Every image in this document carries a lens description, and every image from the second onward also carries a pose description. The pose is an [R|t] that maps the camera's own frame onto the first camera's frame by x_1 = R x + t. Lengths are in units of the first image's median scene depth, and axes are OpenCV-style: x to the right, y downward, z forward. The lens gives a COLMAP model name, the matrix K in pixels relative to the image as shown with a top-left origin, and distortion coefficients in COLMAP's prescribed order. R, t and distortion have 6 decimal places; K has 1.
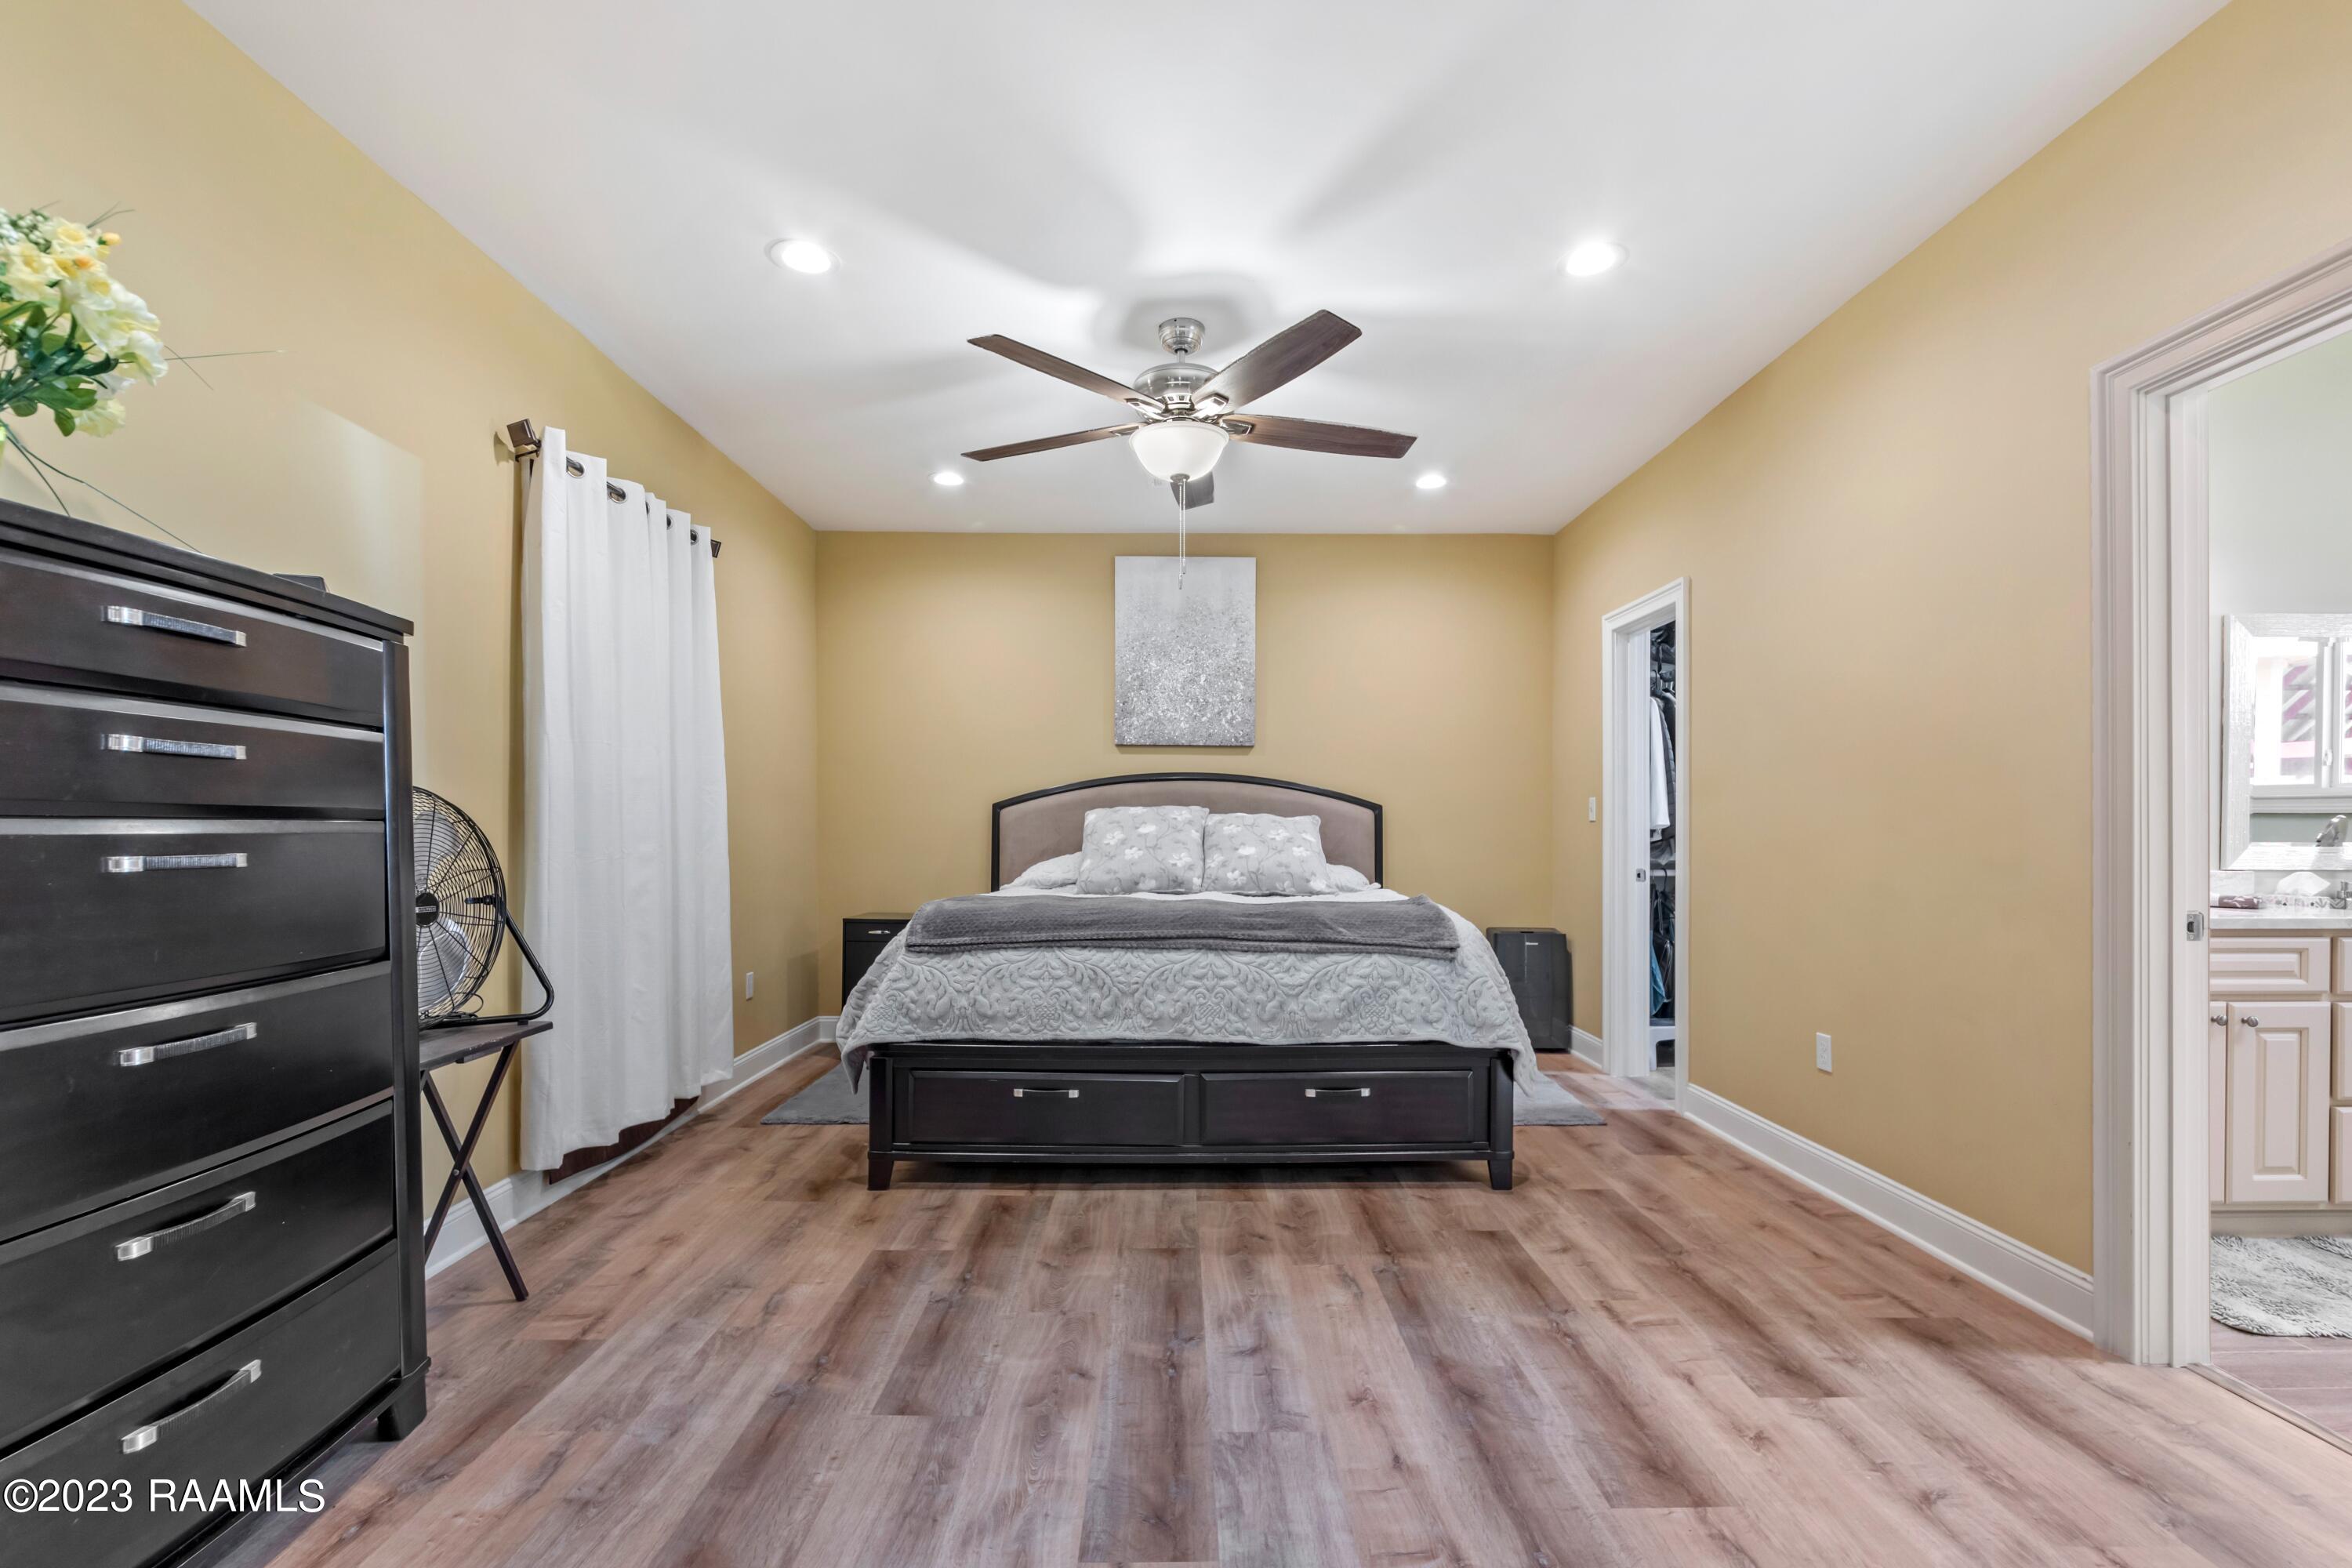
lens RADIAL K [[1065.6, 0, 1171.8], [0, 1065.6, 864.6], [0, 0, 1]] dist [-0.000632, -0.000132]
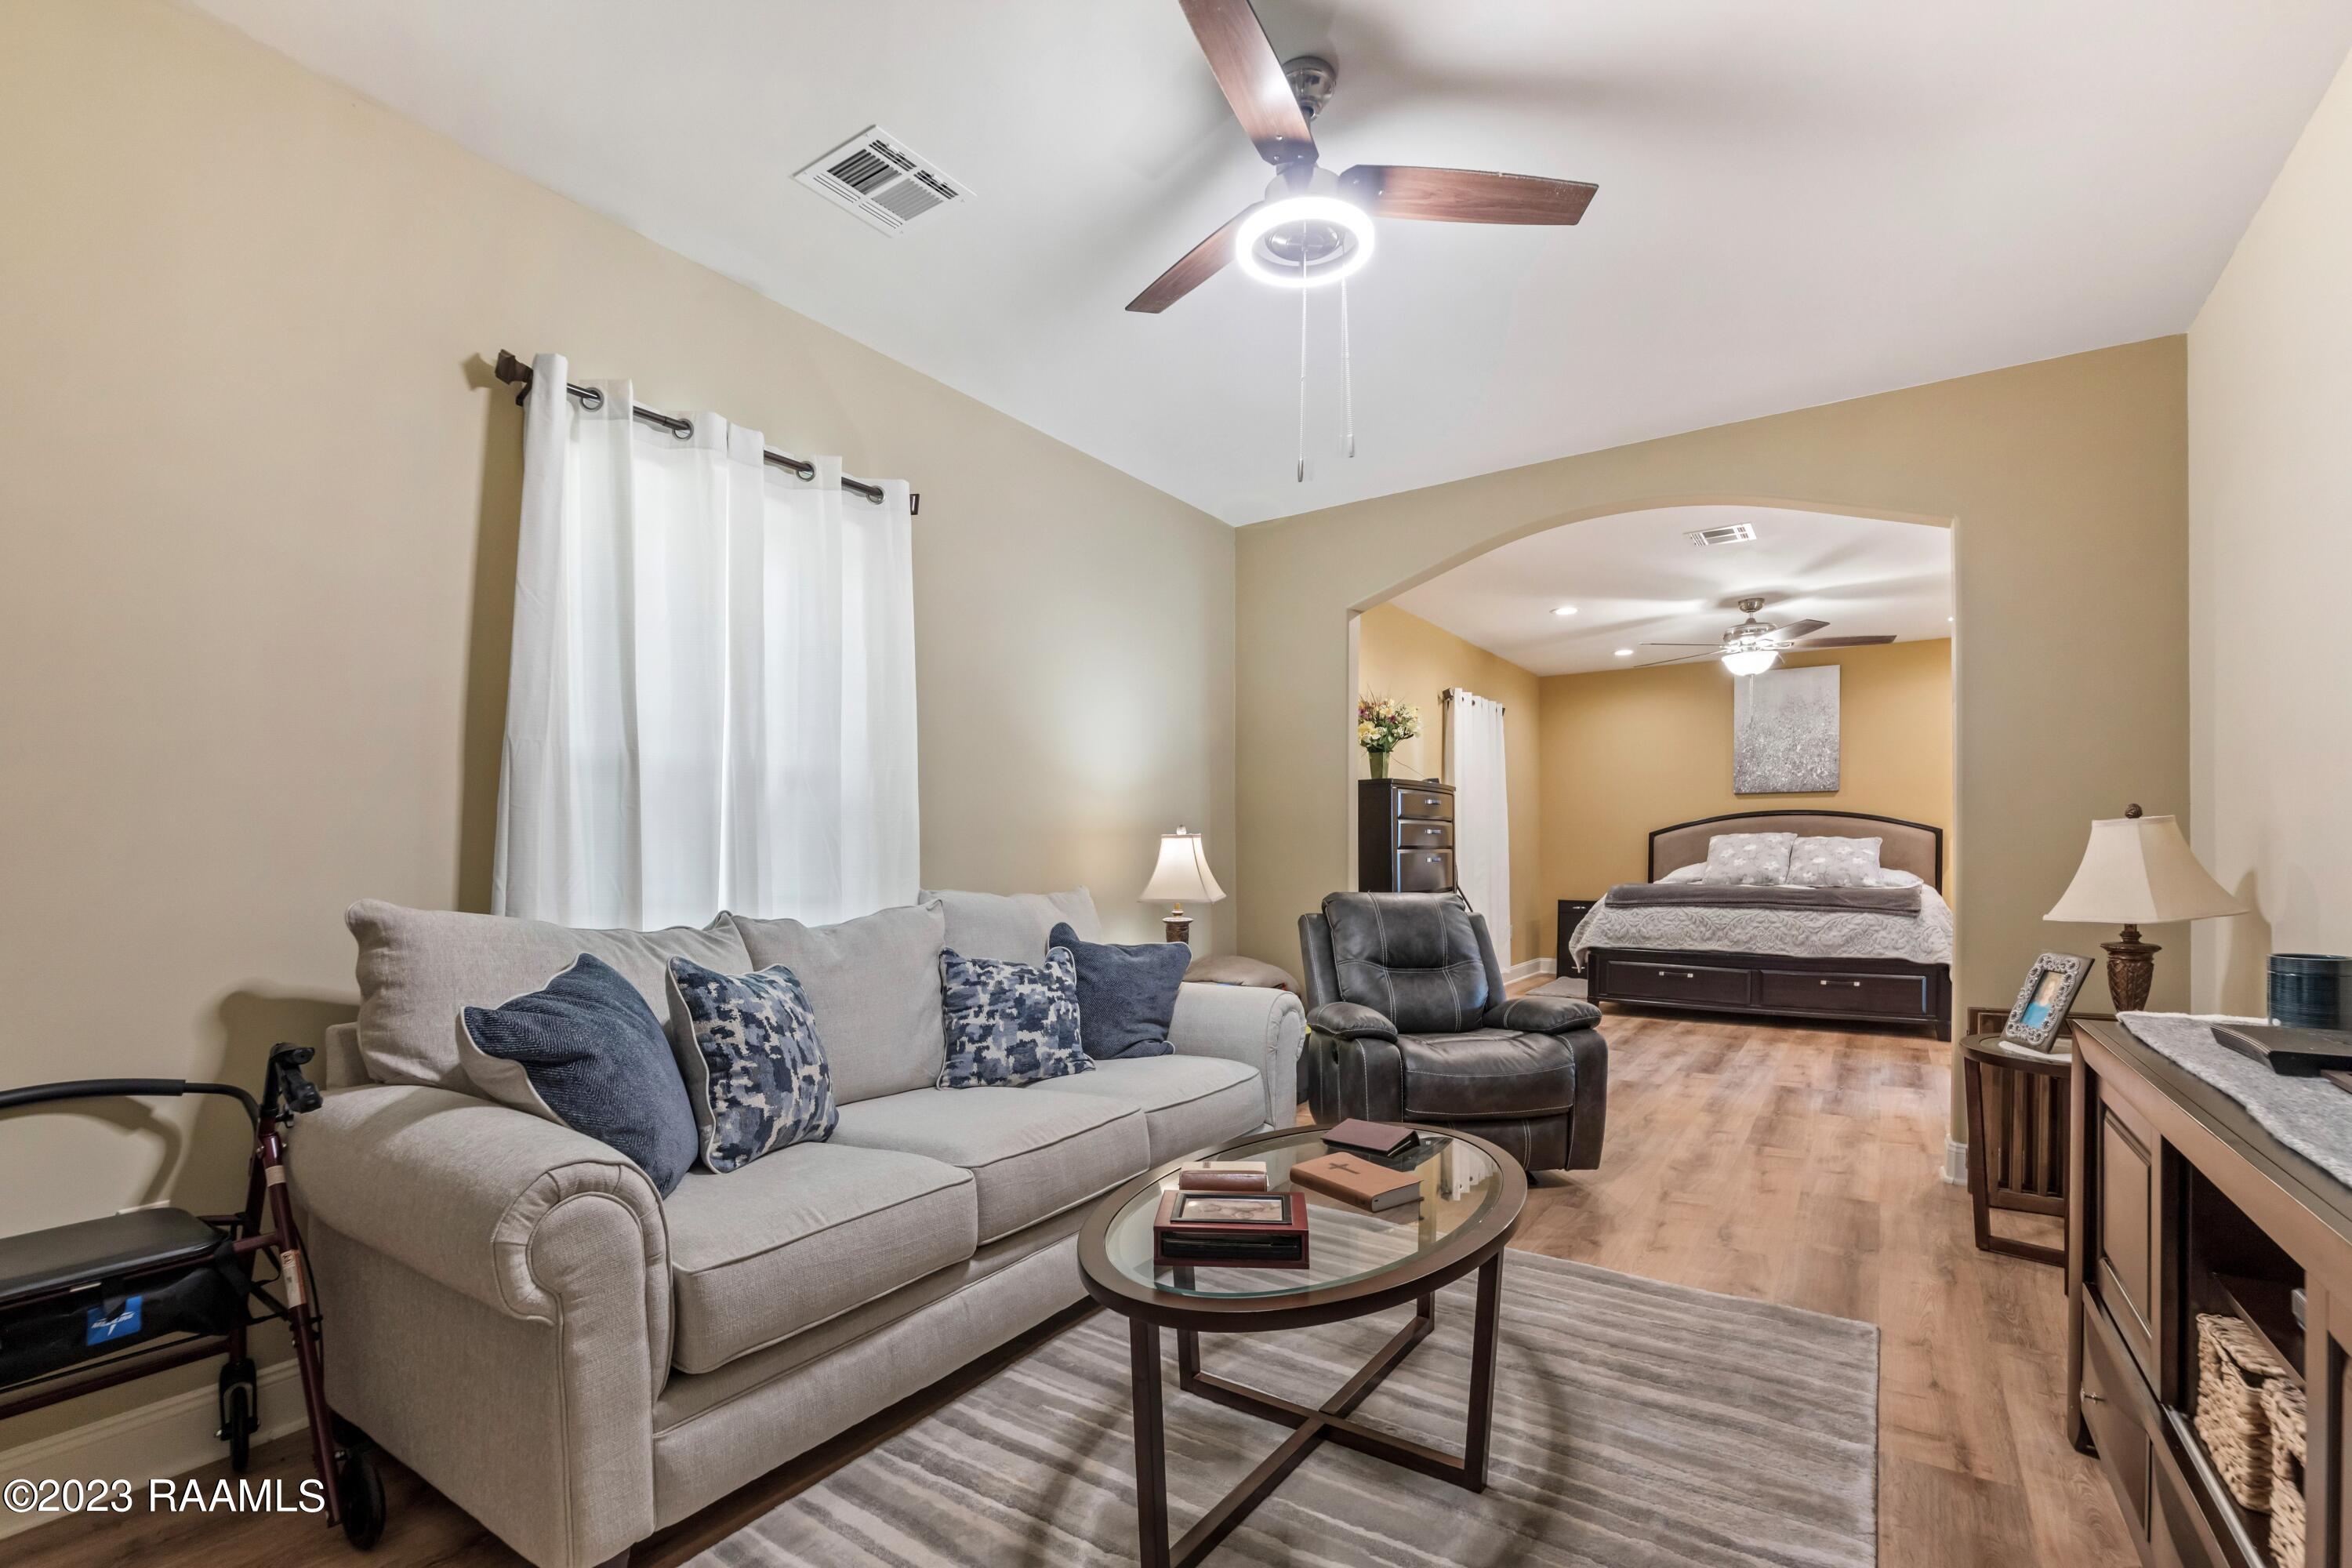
lens RADIAL K [[1065.6, 0, 1171.8], [0, 1065.6, 864.6], [0, 0, 1]] dist [-0.000632, -0.000132]
pose [[0.831751, 0.000038, -0.555149, 0.152300], [-0.008367, 0.999887, -0.012467, 0.021997], [0.555086, 0.015015, 0.831658, -0.897510]]
